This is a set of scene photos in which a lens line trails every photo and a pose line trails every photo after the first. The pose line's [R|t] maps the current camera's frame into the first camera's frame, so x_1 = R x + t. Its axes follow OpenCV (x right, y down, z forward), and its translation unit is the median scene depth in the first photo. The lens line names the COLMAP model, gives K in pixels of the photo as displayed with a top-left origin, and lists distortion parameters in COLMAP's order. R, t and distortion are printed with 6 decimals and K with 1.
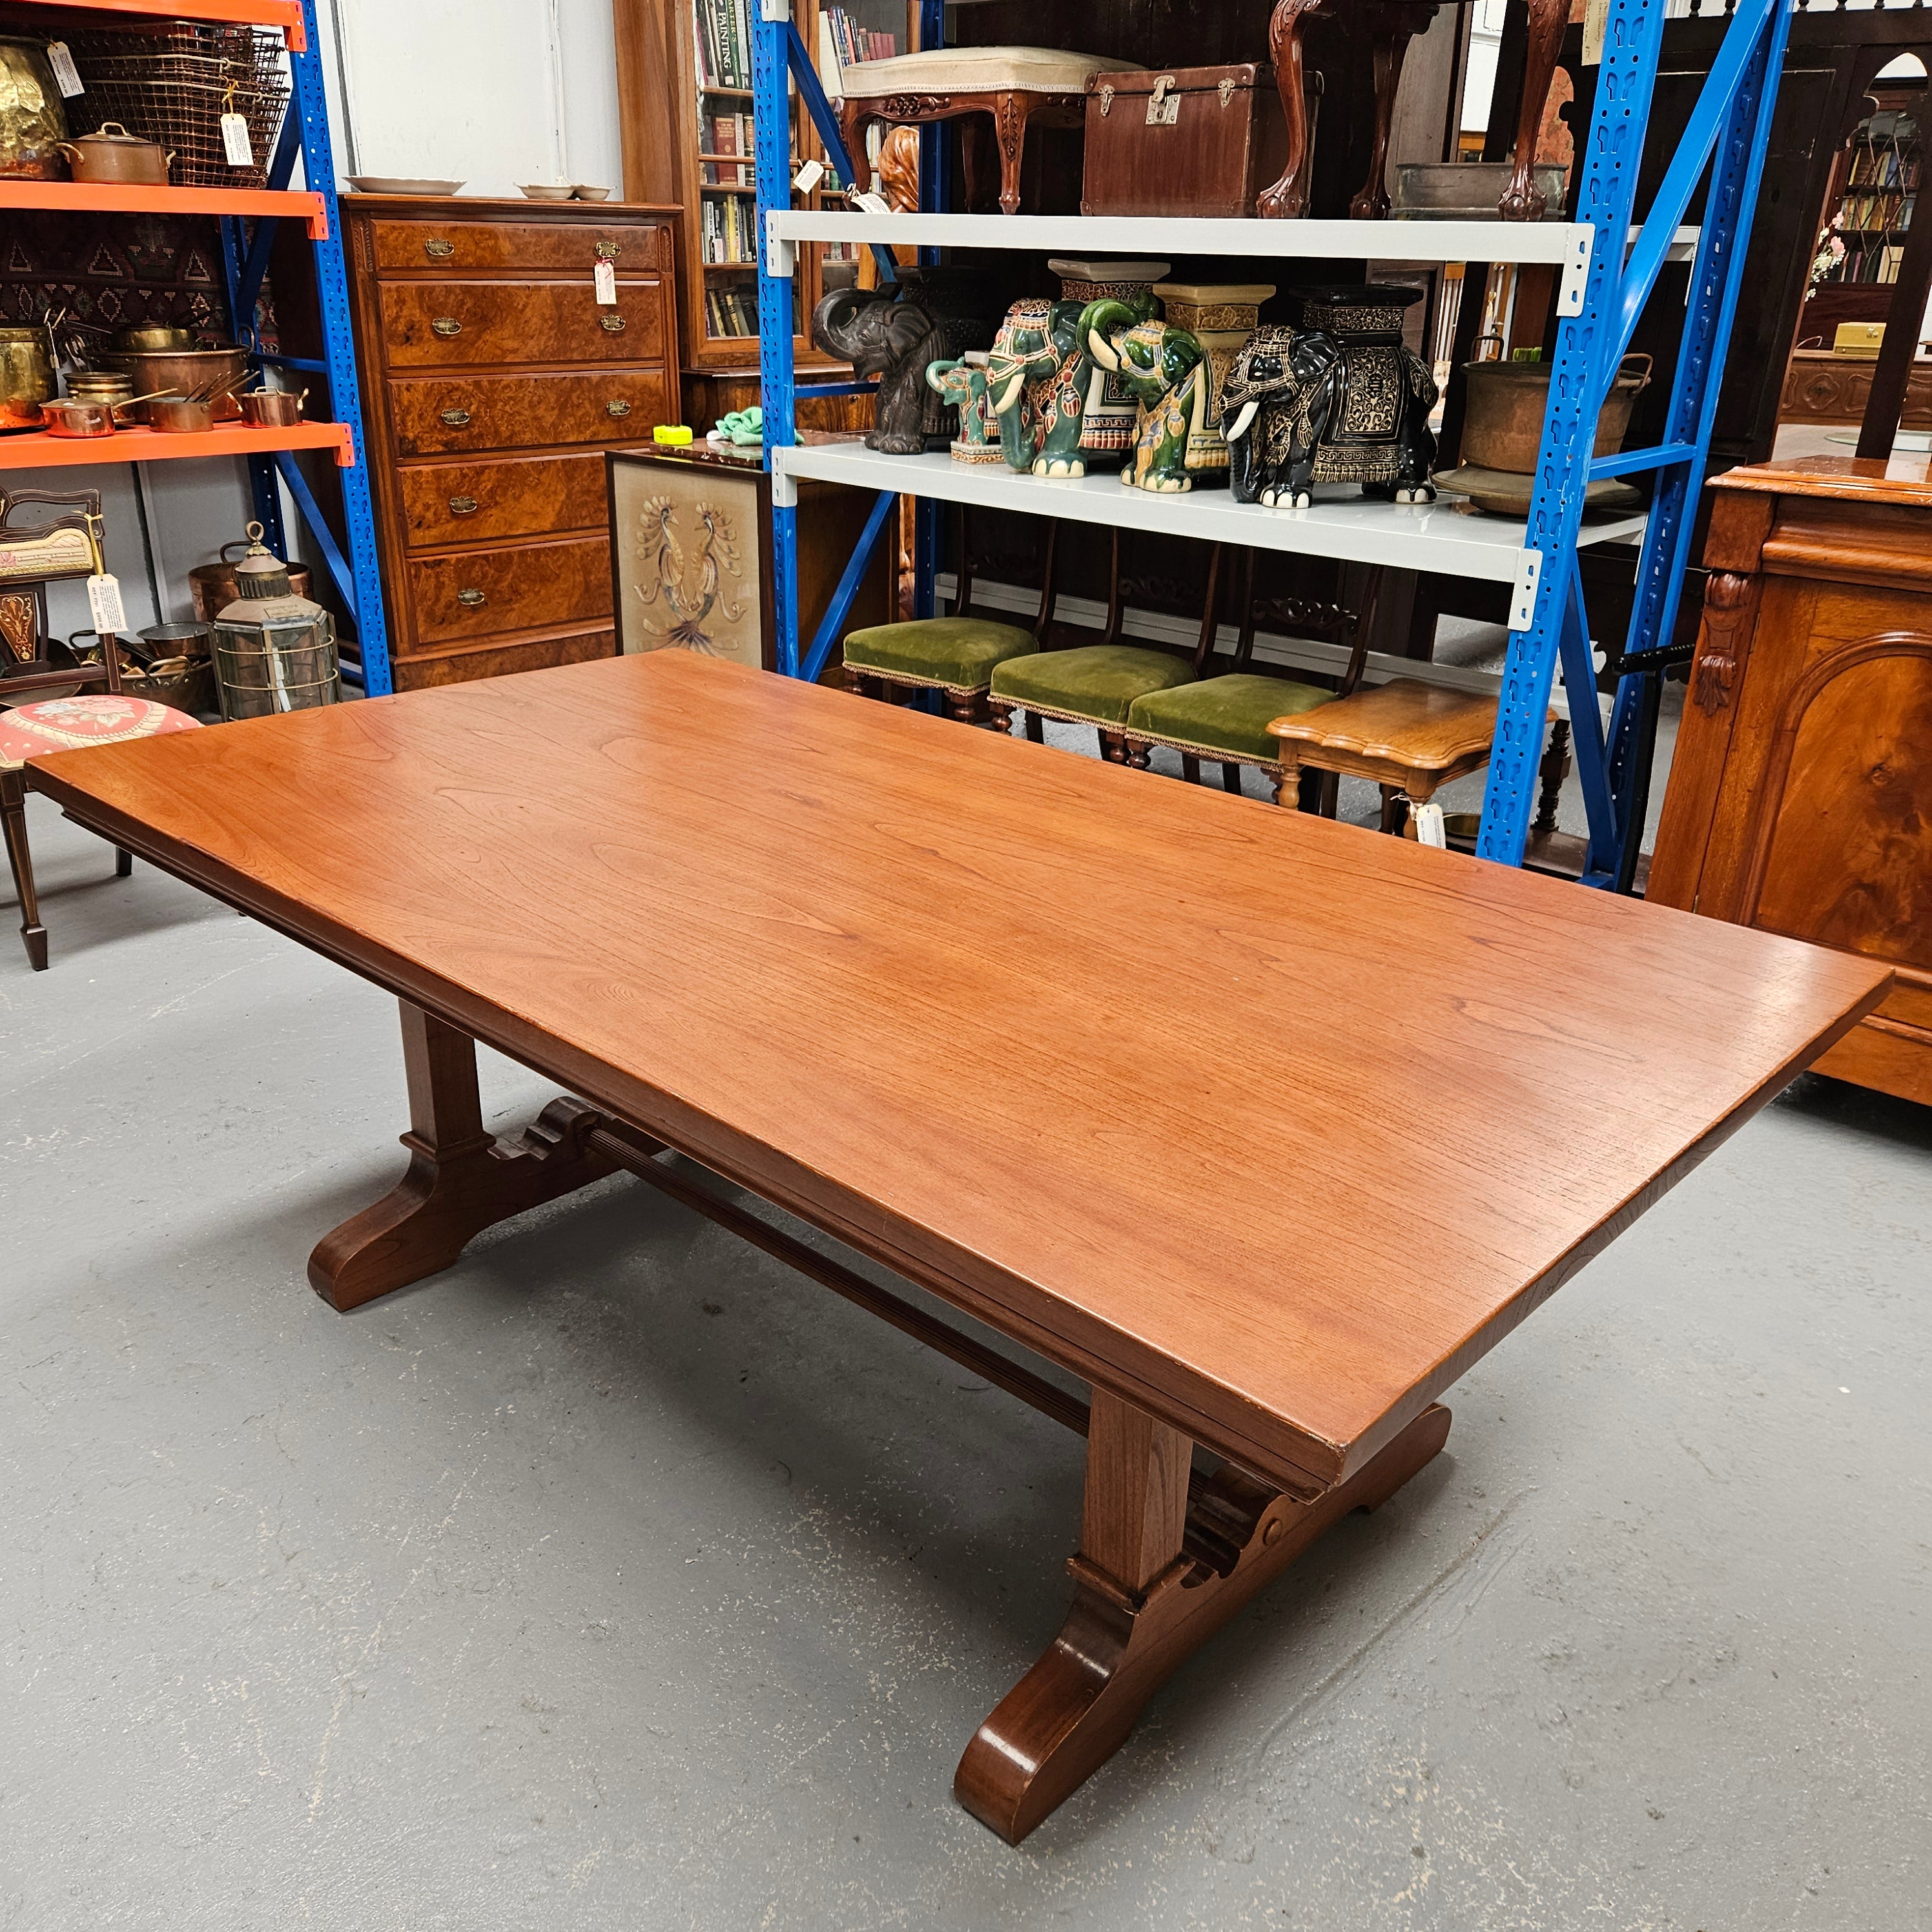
lens RADIAL K [[1722.9, 0, 961.4], [0, 1722.9, 949.9], [0, 0, 1]] dist [0.076423, -0.078156]
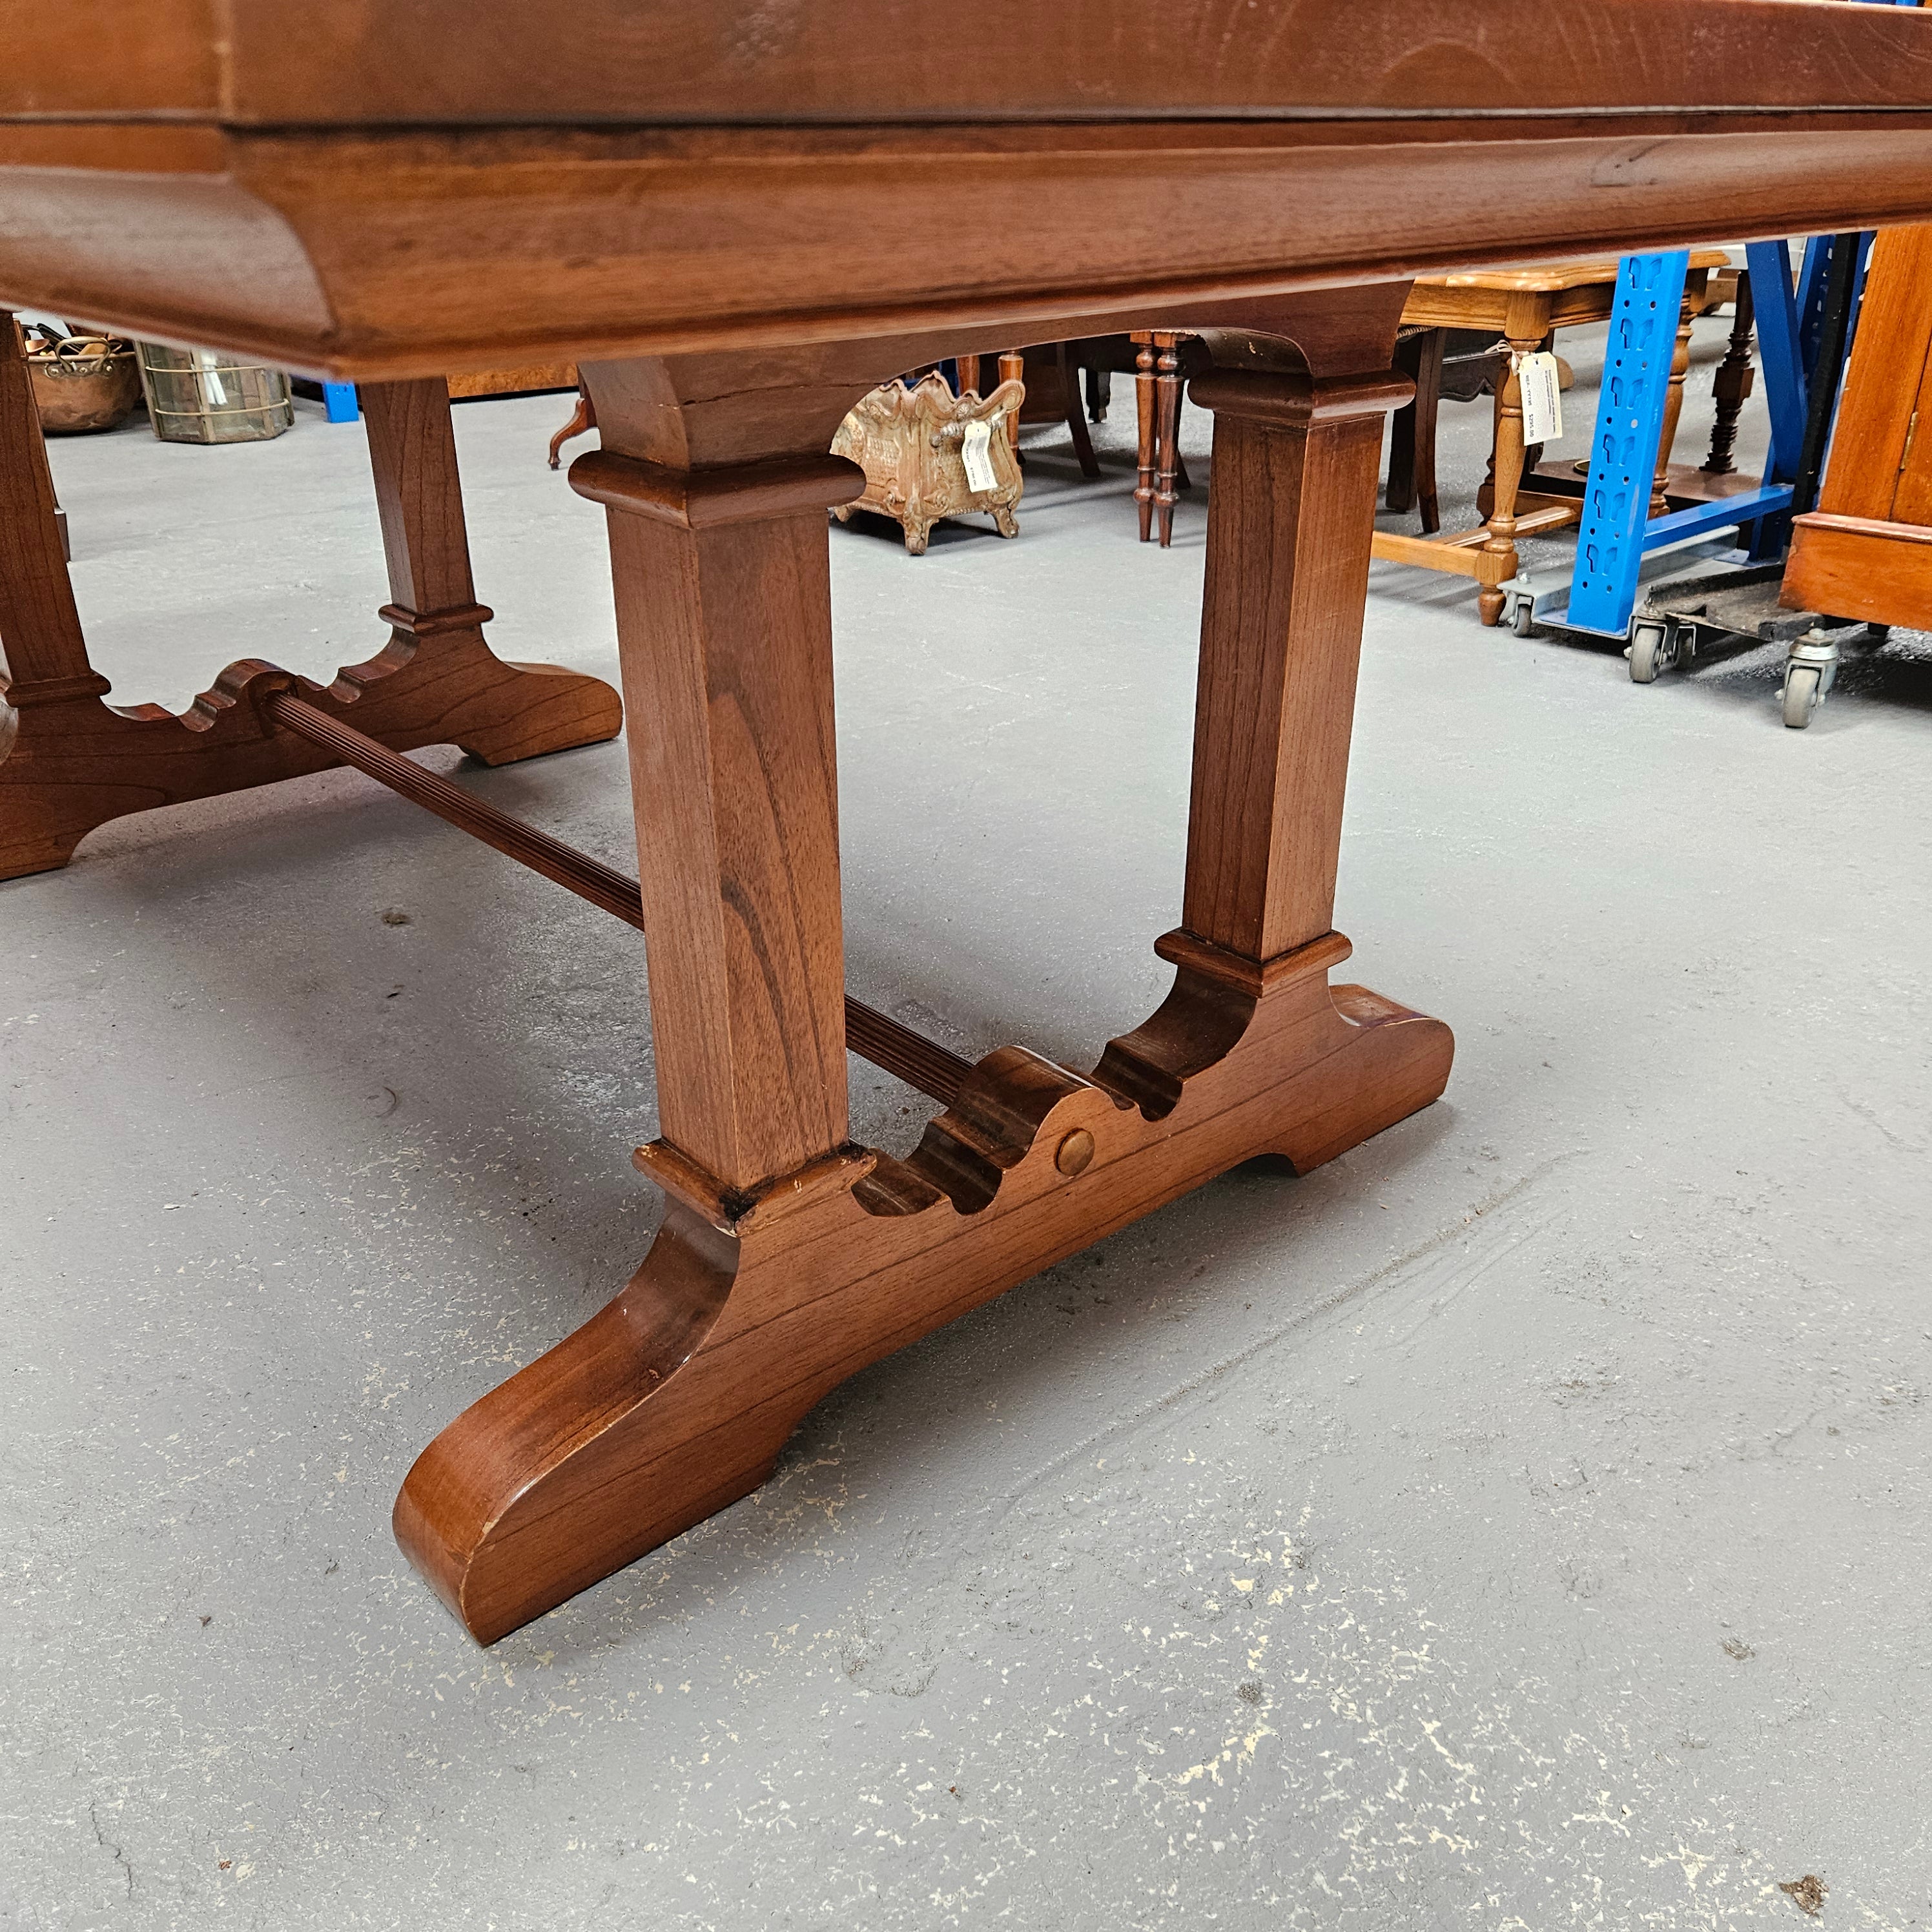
lens RADIAL K [[1730.0, 0, 969.1], [0, 1730.0, 946.9], [0, 0, 1]] dist [0.129780, -0.213048]
pose [[0.995275, 0.011614, -0.096404, 0.213711], [-0.006489, 0.998557, 0.053312, 0.254785], [0.096884, -0.052435, 0.993914, 0.463579]]
